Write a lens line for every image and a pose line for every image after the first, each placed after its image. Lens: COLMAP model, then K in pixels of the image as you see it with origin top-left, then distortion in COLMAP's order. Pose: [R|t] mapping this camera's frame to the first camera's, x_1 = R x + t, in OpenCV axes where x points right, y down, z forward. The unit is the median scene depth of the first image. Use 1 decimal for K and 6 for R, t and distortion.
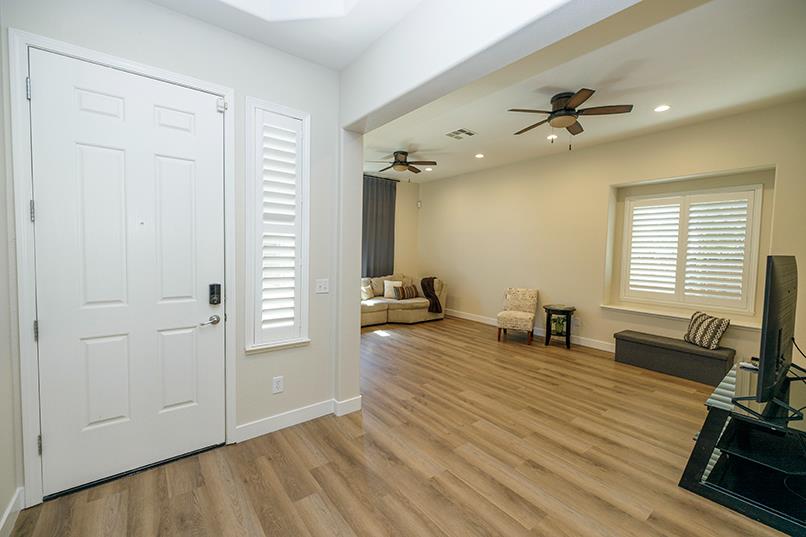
lens RADIAL K [[337.0, 0, 398.0], [0, 337.0, 266.1], [0, 0, 1]] dist [-0.000765, -0.000259]
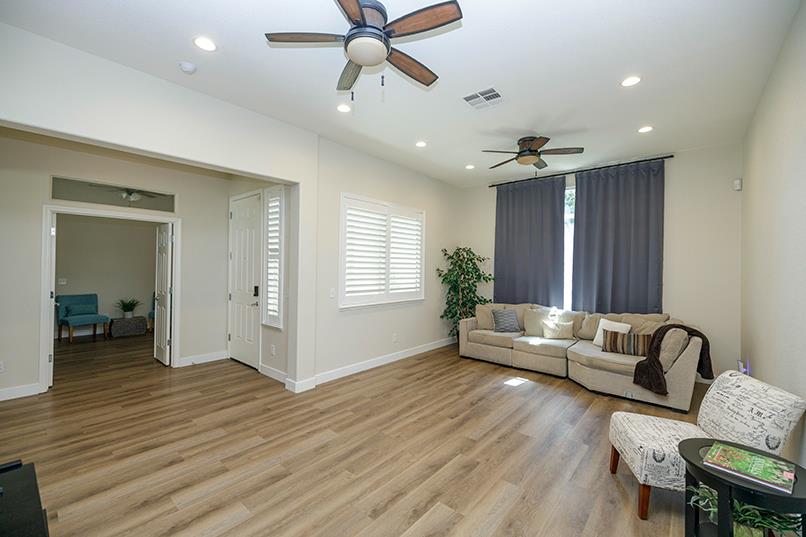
lens RADIAL K [[337.0, 0, 398.0], [0, 337.0, 266.1], [0, 0, 1]] dist [-0.000765, -0.000259]
pose [[0.195500, -0.018832, -0.980523, 0.756180], [-0.056628, 0.997931, -0.030458, -0.024624], [0.979067, 0.061480, 0.194029, 0.675963]]
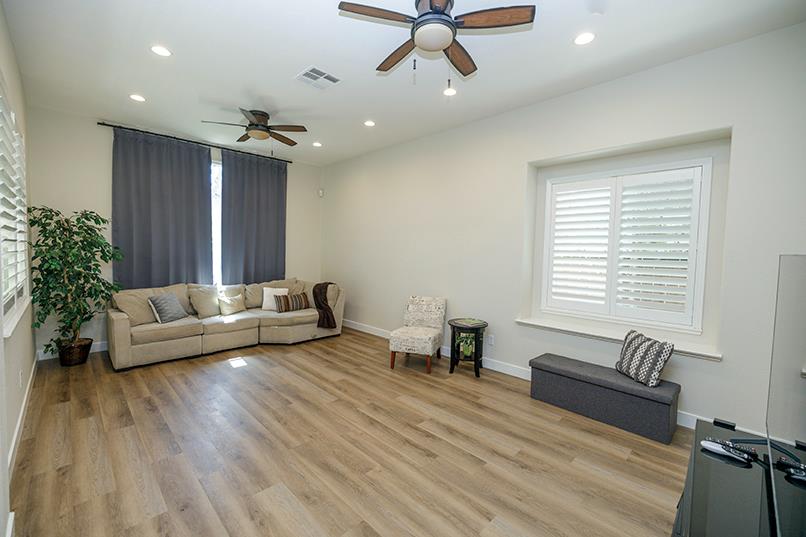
lens RADIAL K [[337.0, 0, 398.0], [0, 337.0, 266.1], [0, 0, 1]] dist [-0.000765, -0.000259]
pose [[0.992480, -0.005814, 0.122267, 0.243097], [0.005640, 0.999983, 0.001768, -0.008285], [-0.122275, -0.001065, 0.992496, 0.276087]]
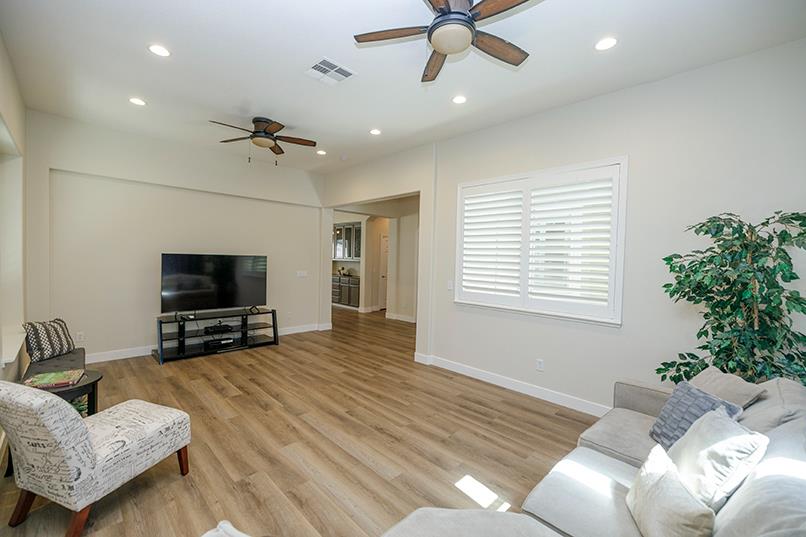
lens RADIAL K [[337.0, 0, 398.0], [0, 337.0, 266.1], [0, 0, 1]] dist [-0.000765, -0.000259]
pose [[-0.991419, -0.041245, -0.124042, 0.112994], [-0.050585, 0.996040, 0.073116, -0.082202], [0.120535, 0.078763, -0.989580, 1.558547]]
